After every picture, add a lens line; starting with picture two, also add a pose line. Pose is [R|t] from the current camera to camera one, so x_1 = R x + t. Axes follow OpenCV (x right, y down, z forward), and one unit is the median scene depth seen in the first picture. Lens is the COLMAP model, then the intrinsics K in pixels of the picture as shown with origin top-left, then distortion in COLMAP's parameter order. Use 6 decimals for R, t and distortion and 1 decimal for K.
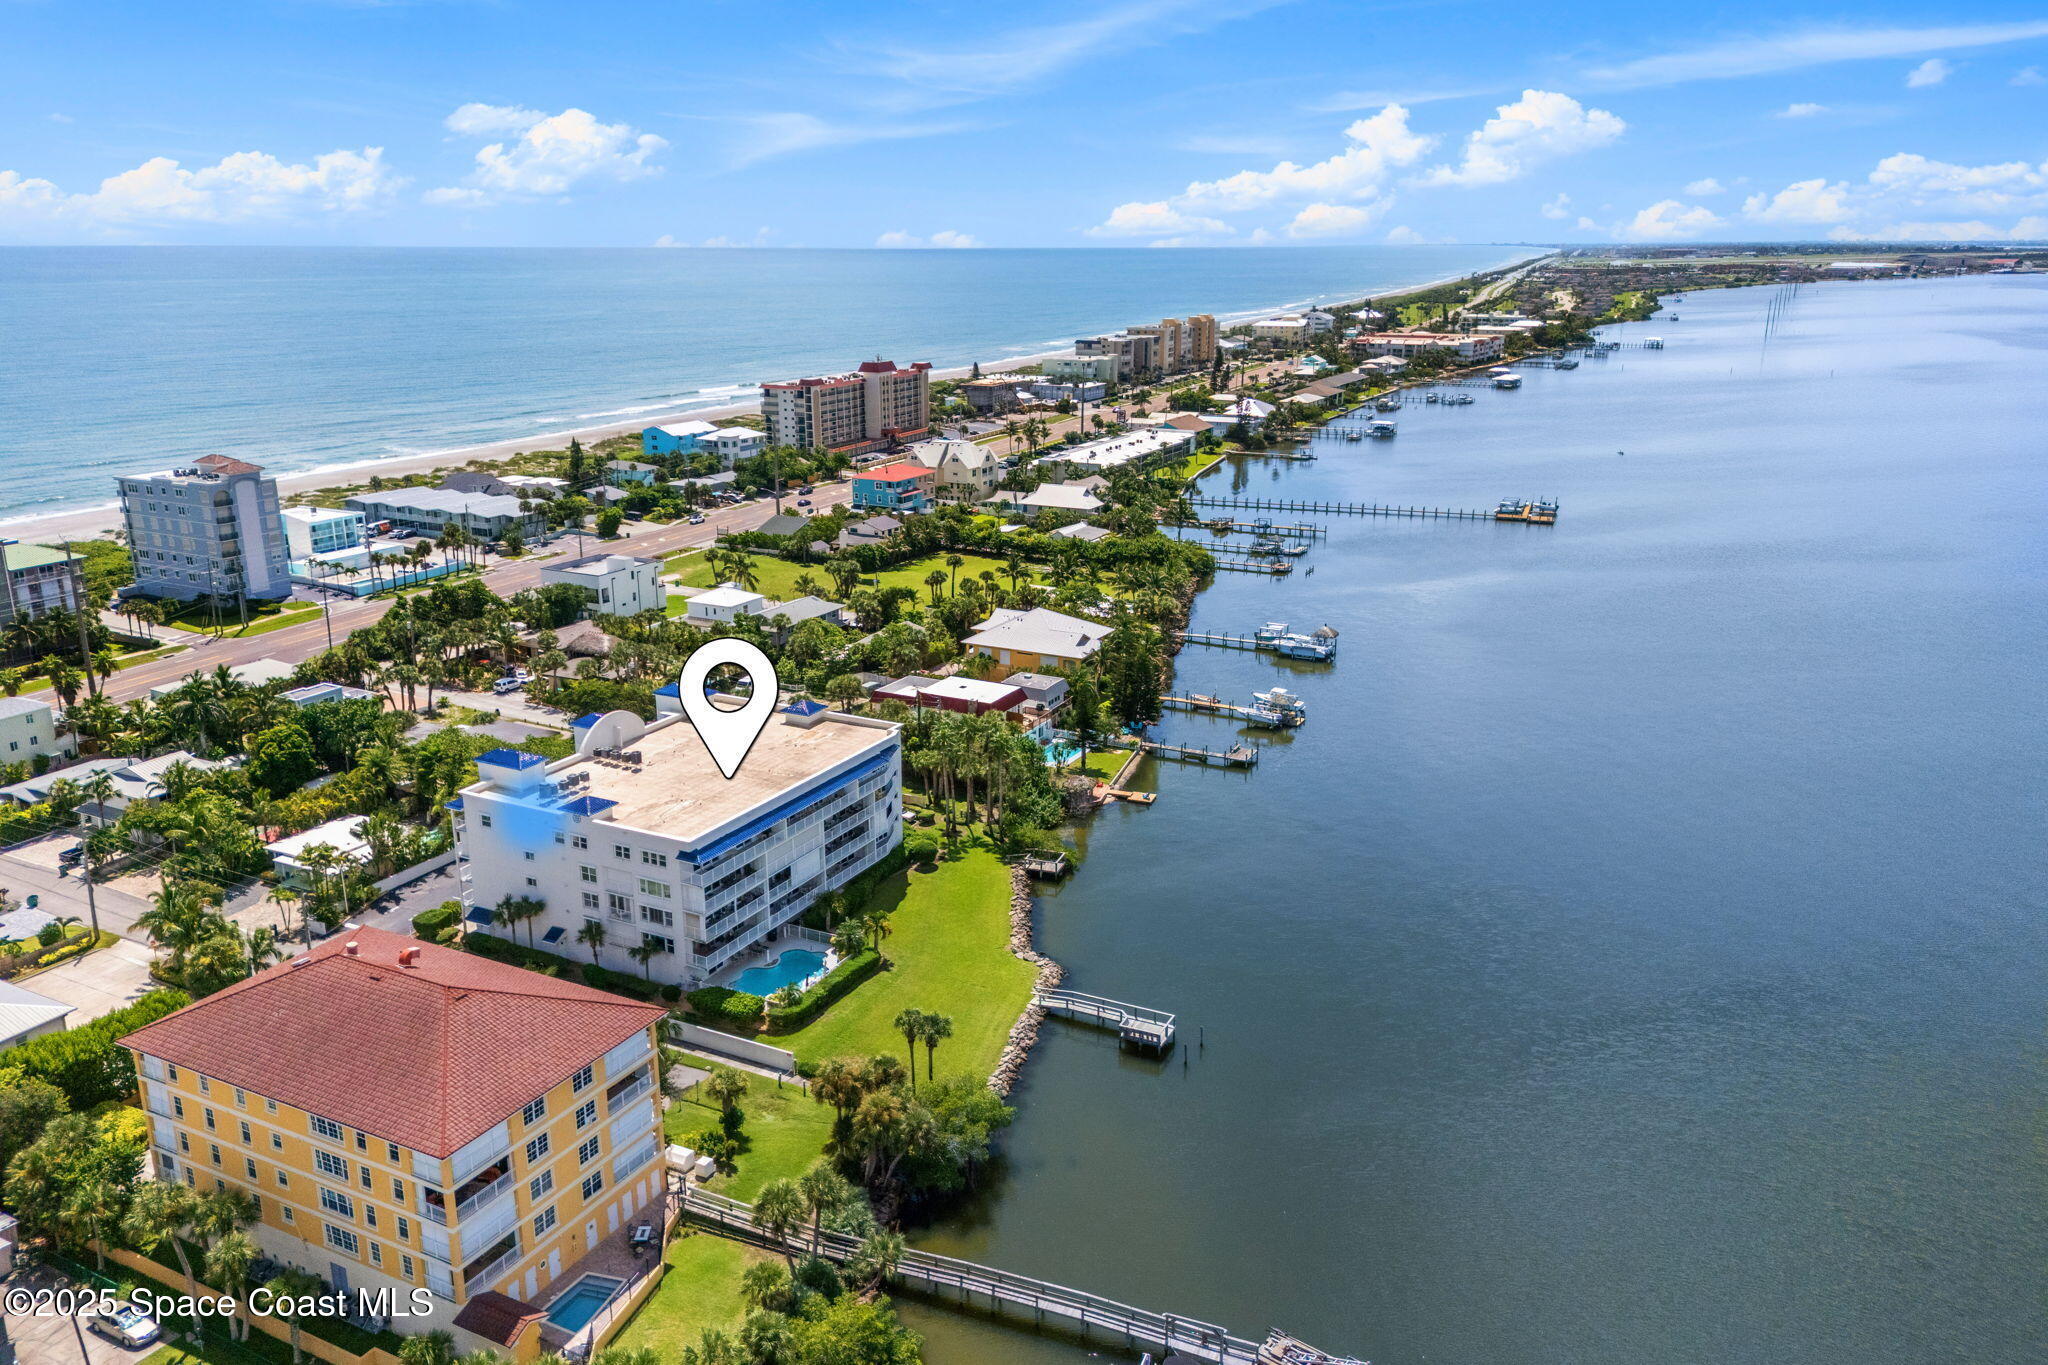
lens RADIAL K [[1499.3, 0, 1023.6], [0, 1499.3, 637.5], [0, 0, 1]] dist [0.052826, -0.056929]
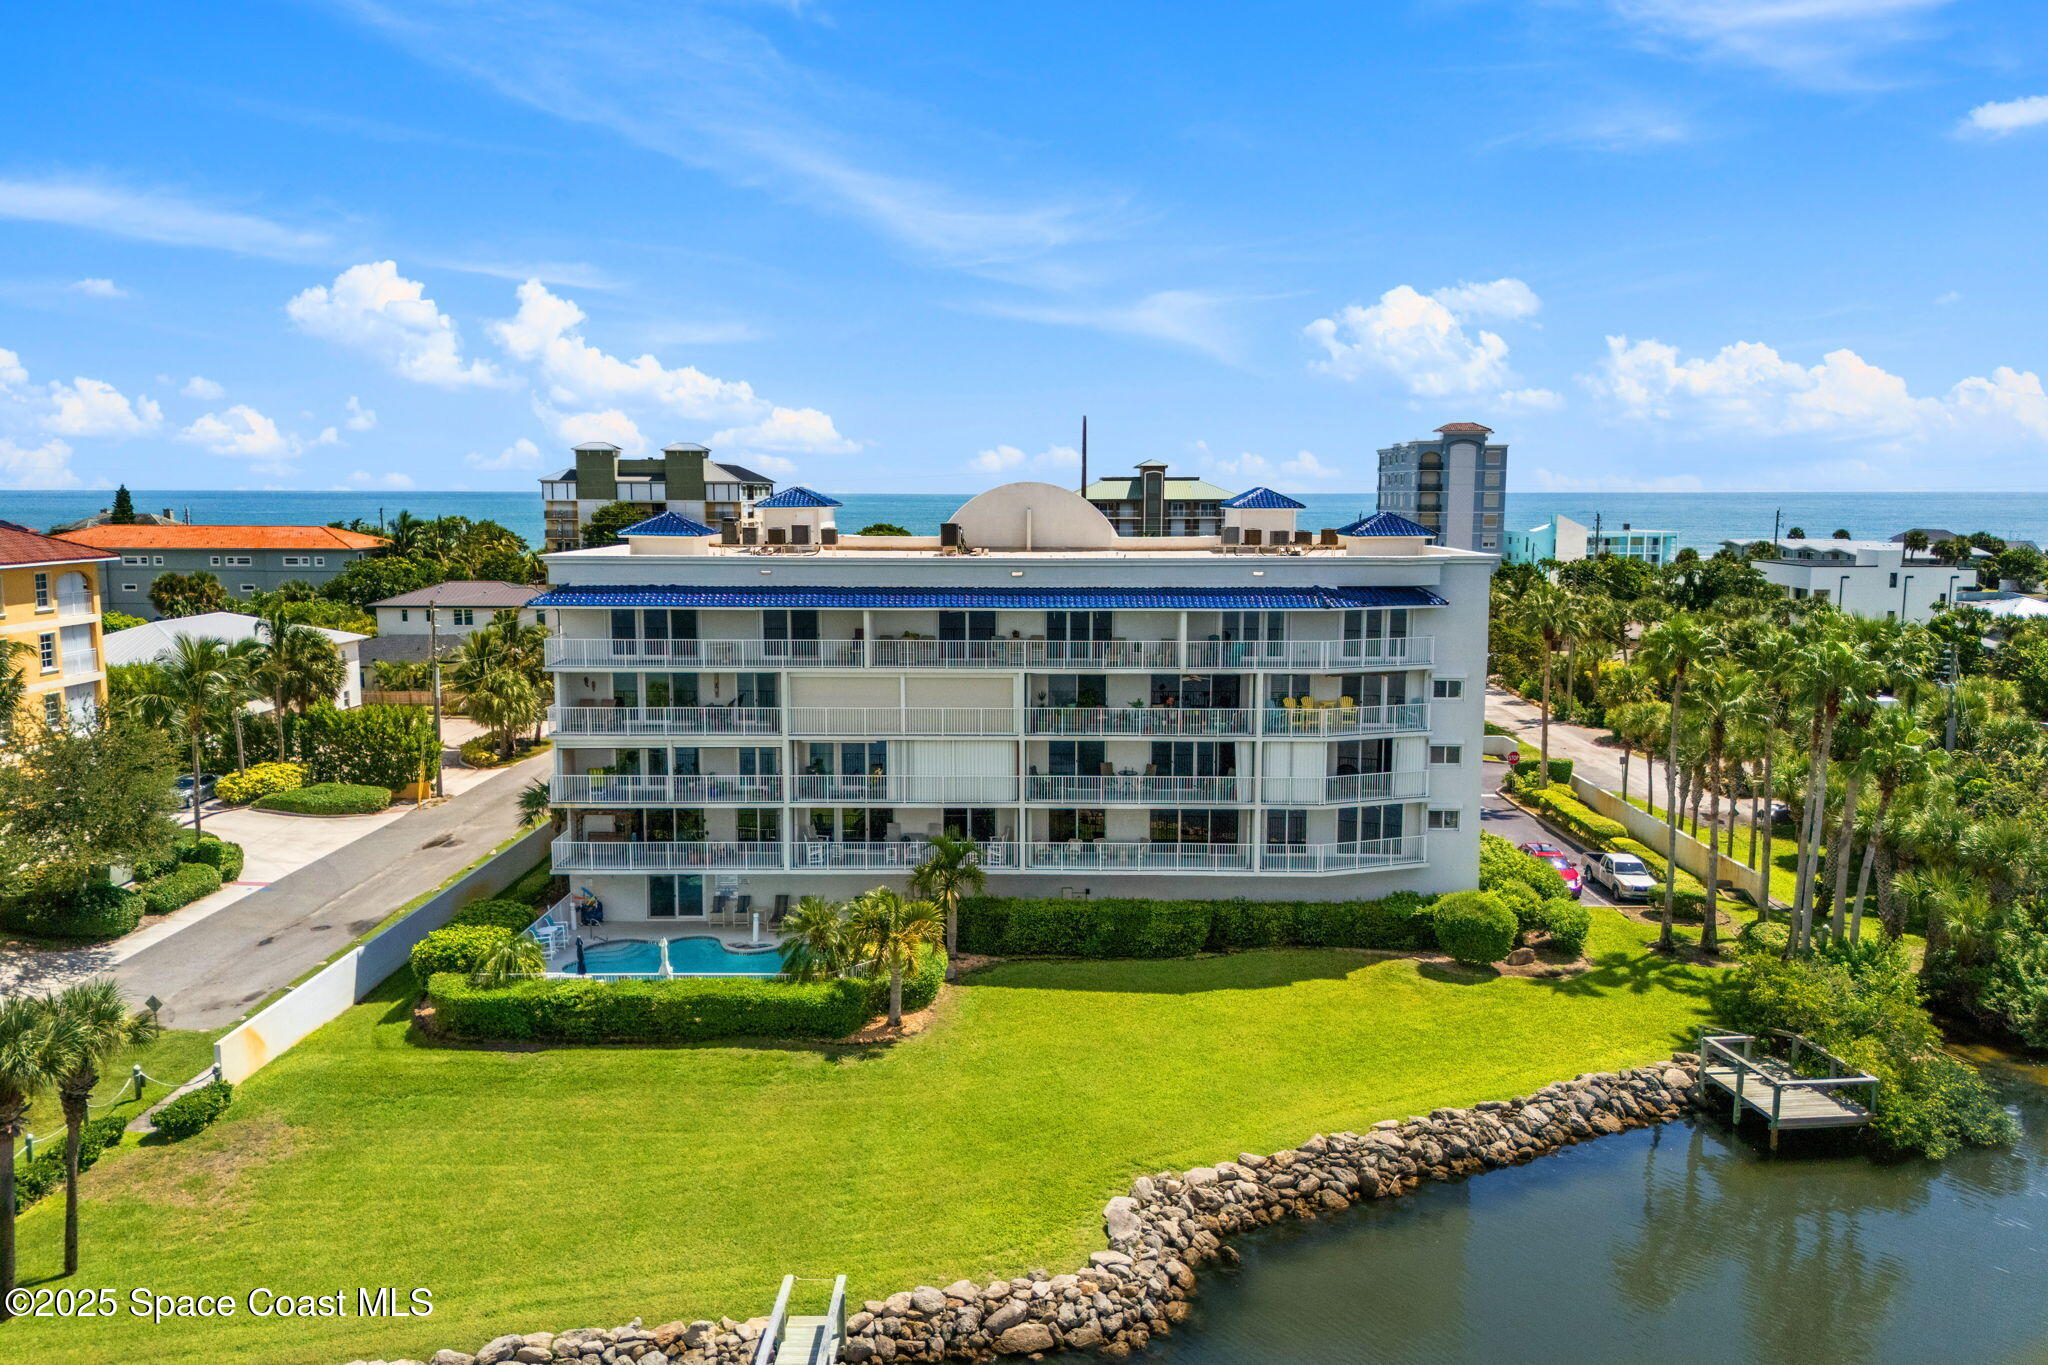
lens RADIAL K [[1499.3, 0, 1023.6], [0, 1499.3, 637.5], [0, 0, 1]] dist [0.052826, -0.056929]
pose [[0.442434, 0.086772, -0.892593, 0.154999], [-0.225181, 0.974170, -0.016914, 0.088837], [0.868070, 0.208478, 0.450545, 0.611781]]
